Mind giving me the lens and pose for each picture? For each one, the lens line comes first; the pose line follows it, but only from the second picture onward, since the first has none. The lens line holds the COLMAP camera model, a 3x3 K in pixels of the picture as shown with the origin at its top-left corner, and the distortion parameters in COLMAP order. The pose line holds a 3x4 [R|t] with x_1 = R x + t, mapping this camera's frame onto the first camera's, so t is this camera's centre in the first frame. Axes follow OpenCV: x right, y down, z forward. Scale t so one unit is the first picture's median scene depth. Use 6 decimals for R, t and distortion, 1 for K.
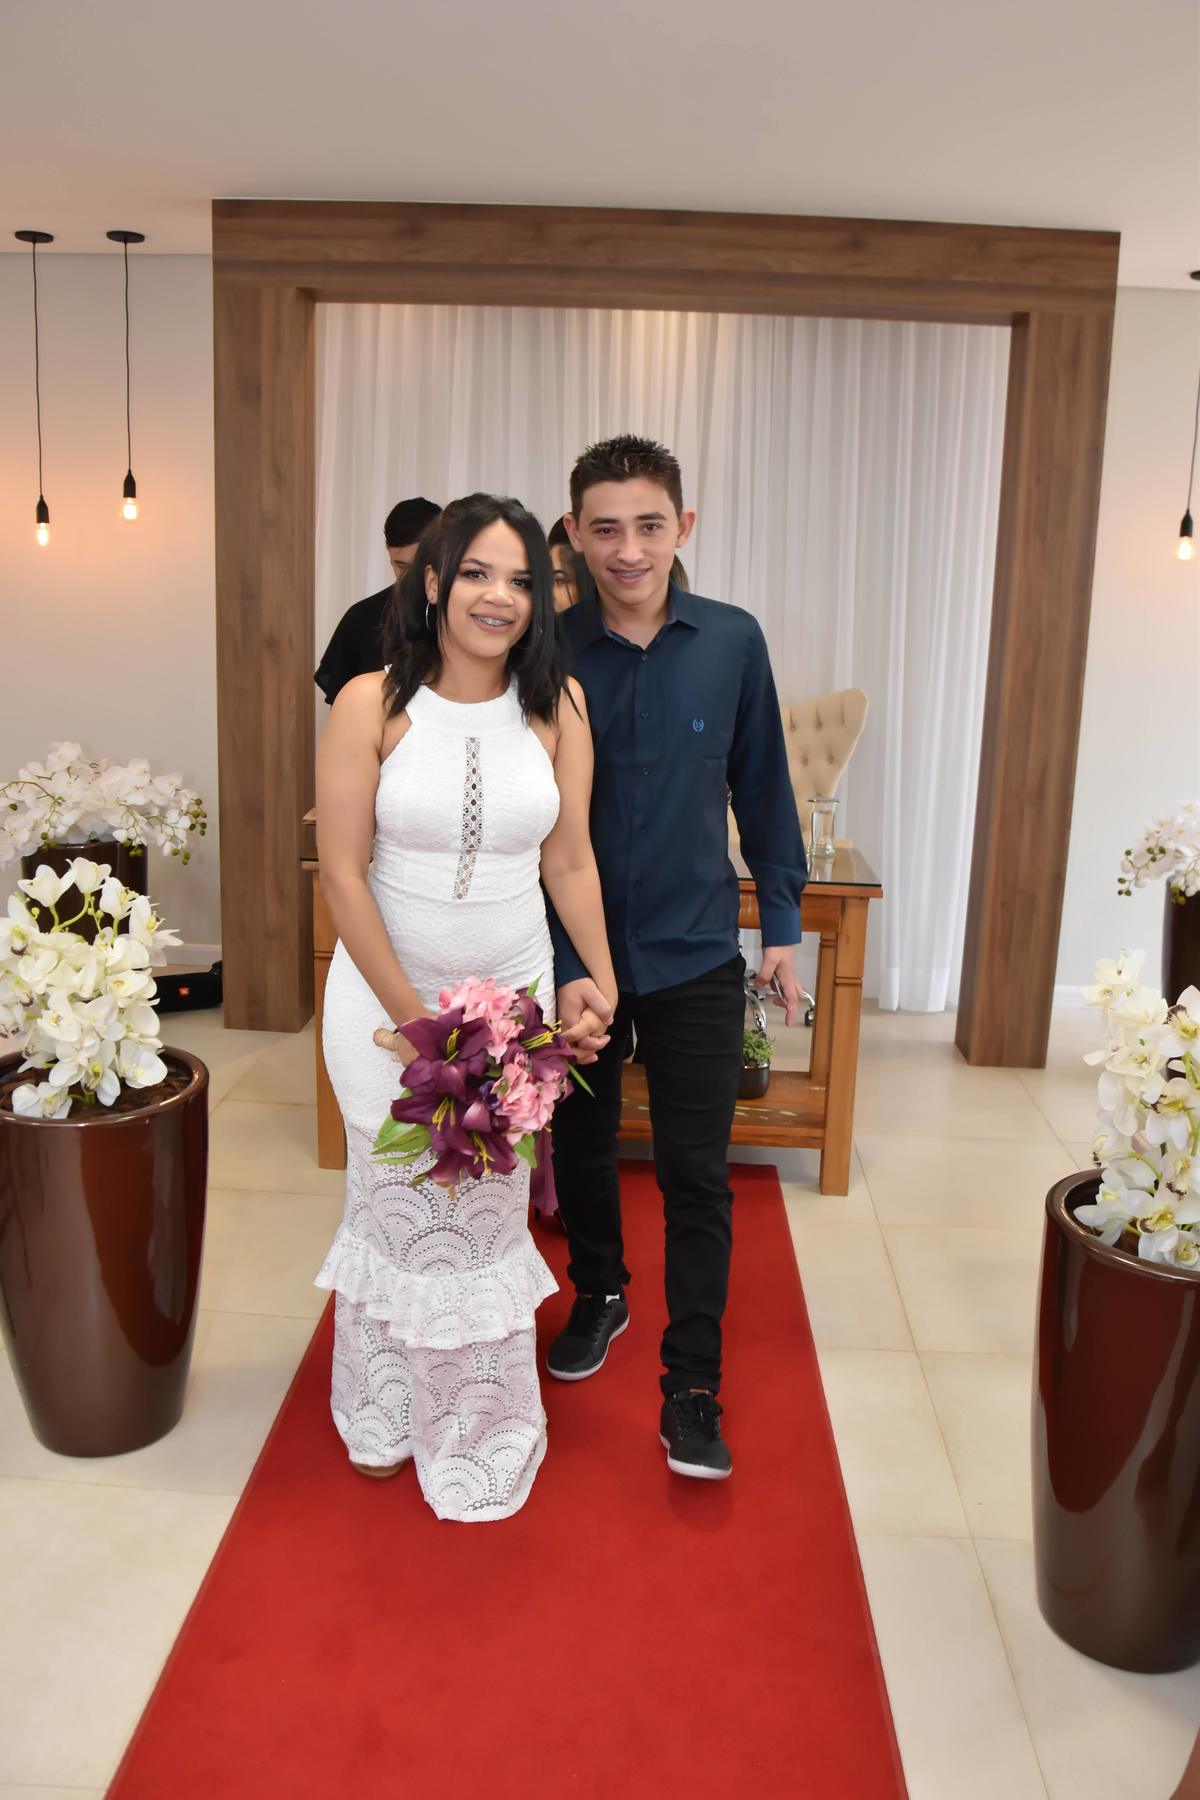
lens RADIAL K [[1636.5, 0, 643.9], [0, 1636.5, 946.3], [0, 0, 1]] dist [-0.152734, 0.152484]
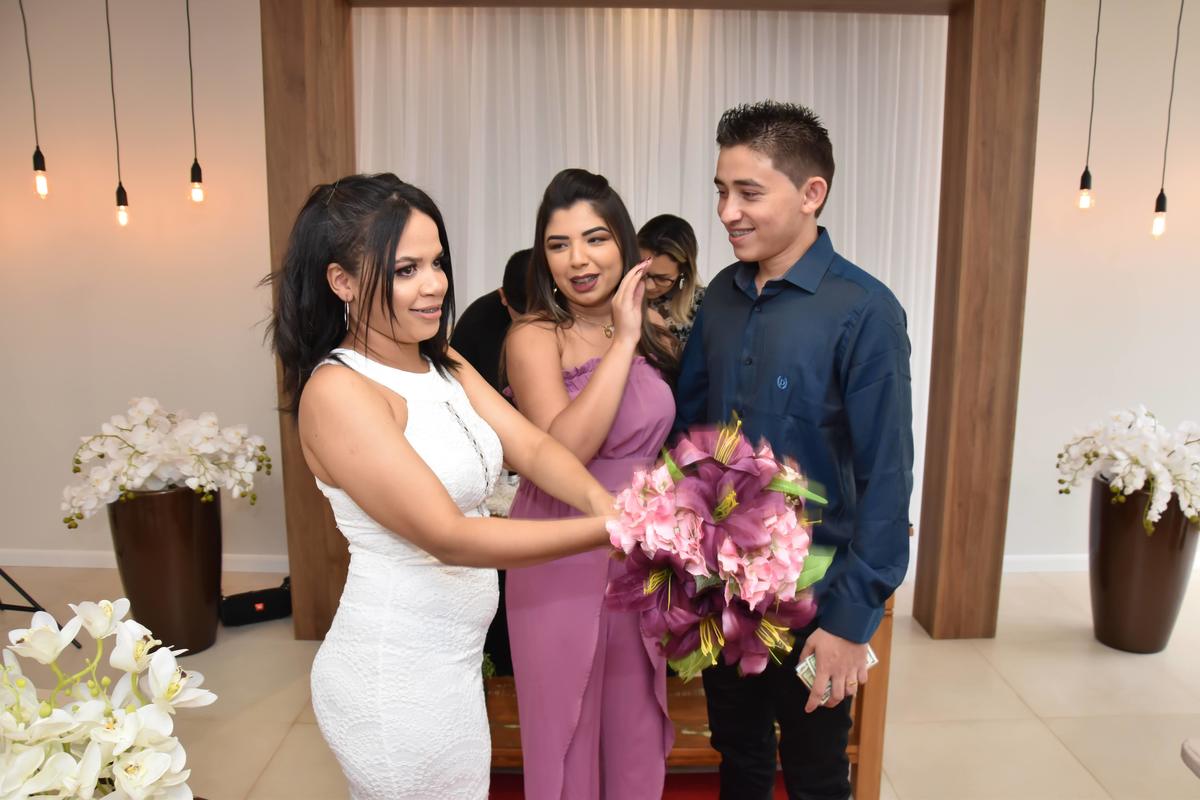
lens RADIAL K [[1091.0, 0, 632.2], [0, 1091.0, 440.3], [0, 0, 1]] dist [-0.152734, 0.152484]
pose [[0.997962, -0.041276, 0.048665, -0.054191], [0.042560, 0.998765, -0.025638, -0.064883], [-0.047547, 0.027657, 0.998486, 0.238863]]
